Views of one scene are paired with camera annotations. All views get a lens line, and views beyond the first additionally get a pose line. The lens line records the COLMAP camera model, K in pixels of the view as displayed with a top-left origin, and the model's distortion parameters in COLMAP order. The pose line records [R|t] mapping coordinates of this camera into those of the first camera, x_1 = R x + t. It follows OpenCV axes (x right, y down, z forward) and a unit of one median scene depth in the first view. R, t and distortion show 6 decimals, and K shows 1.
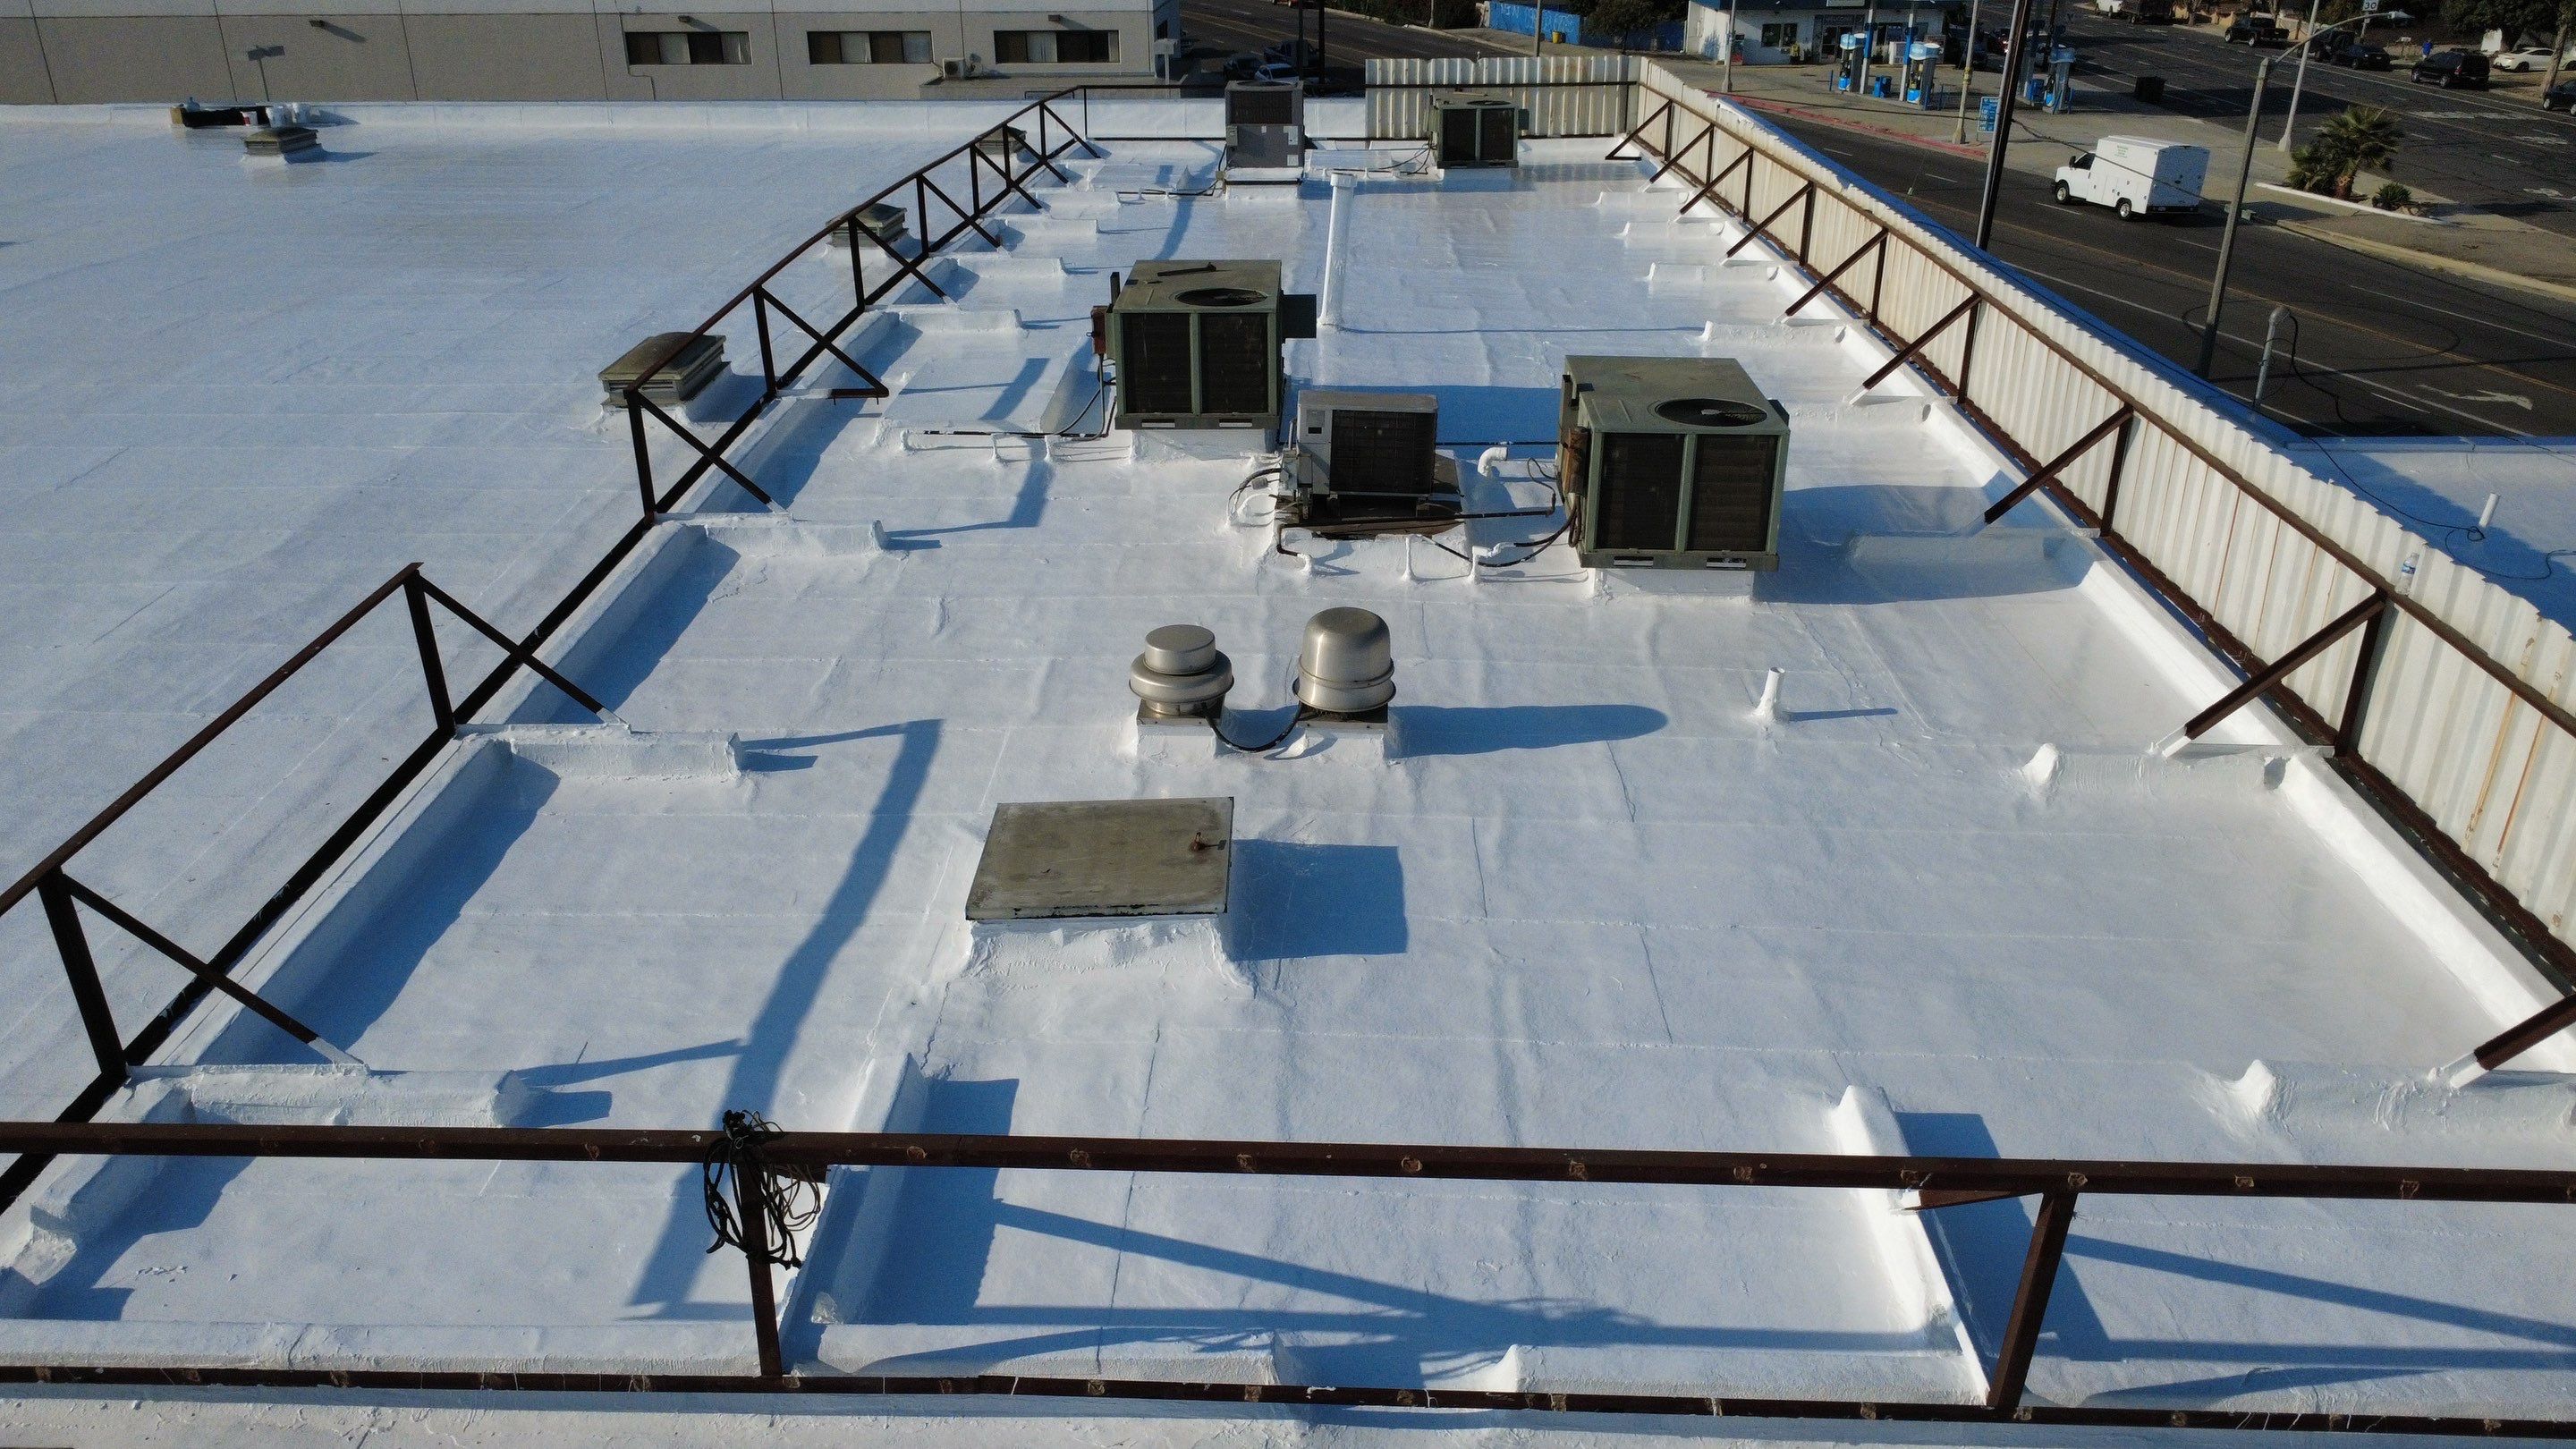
lens RADIAL K [[1842.1, 0, 1289.7], [0, 1842.1, 728.1], [0, 0, 1]] dist [0.006738, 0.001904]
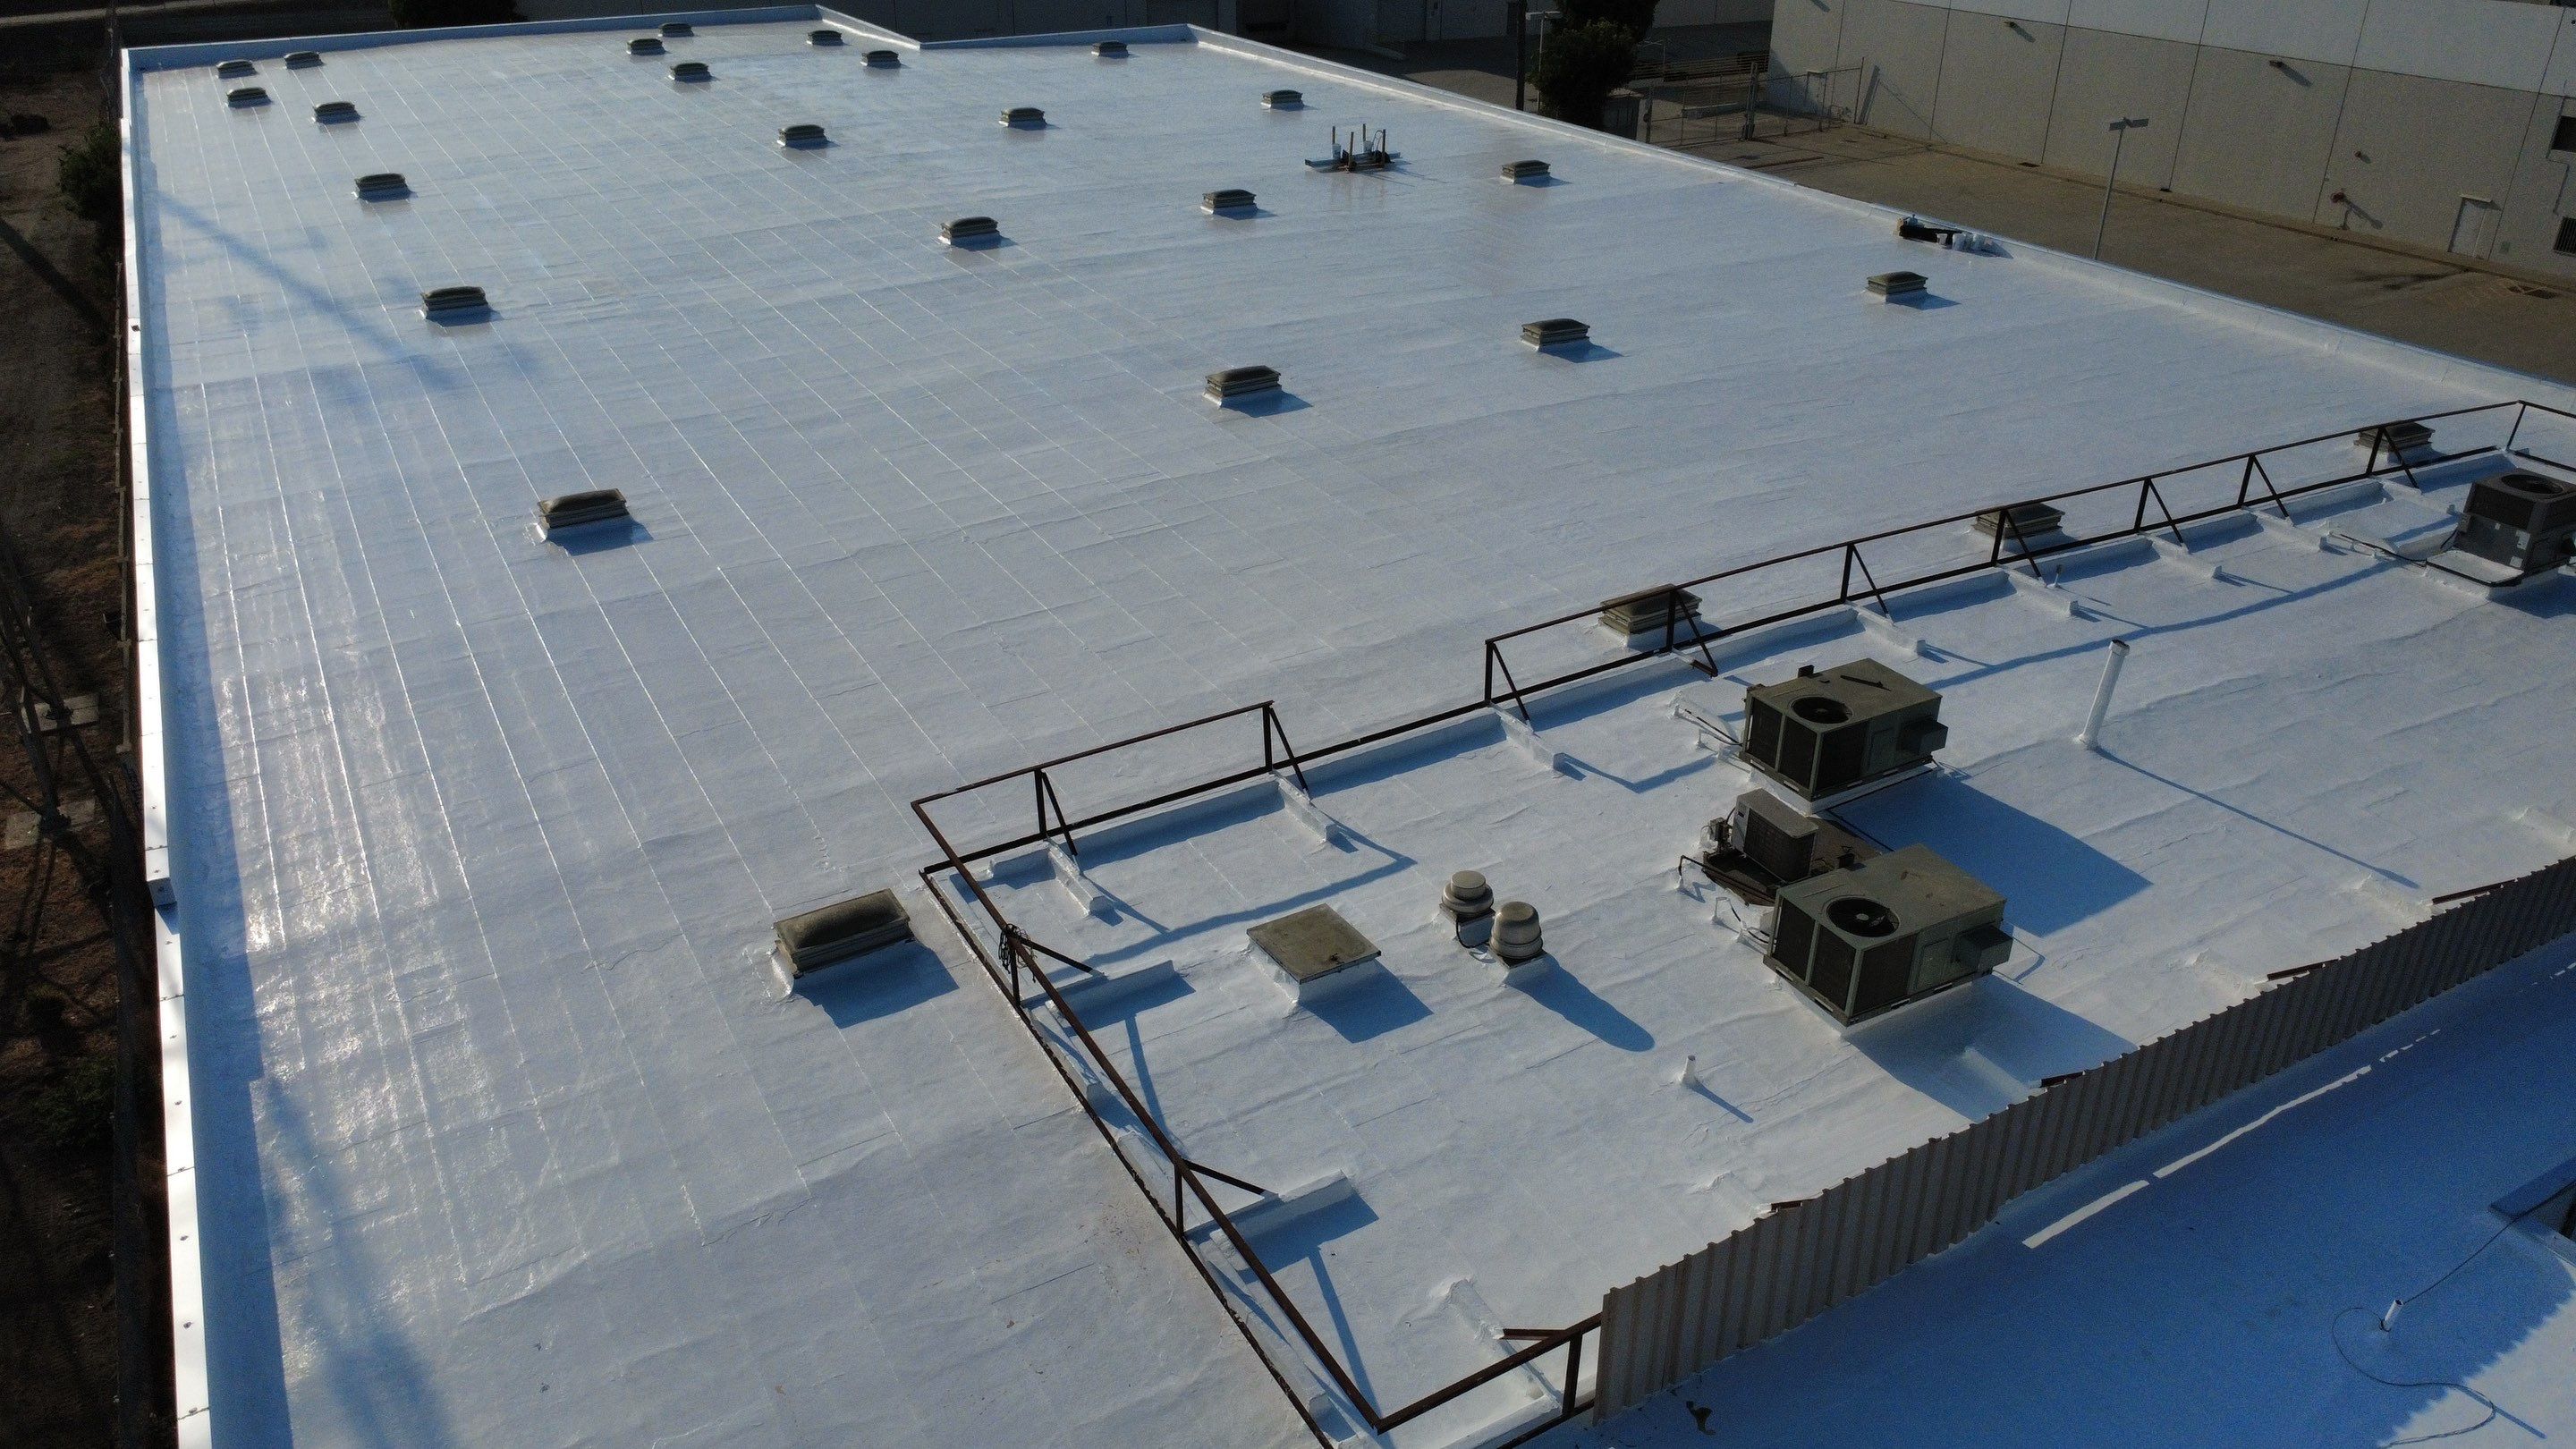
lens RADIAL K [[1842.1, 0, 1291.7], [0, 1842.1, 722.7], [0, 0, 1]] dist [0.006738, 0.001904]
pose [[0.521666, 0.396168, -0.755589, 0.932917], [-0.365291, 0.904078, 0.221823, -0.417752], [0.770991, 0.160292, 0.616344, -0.300905]]
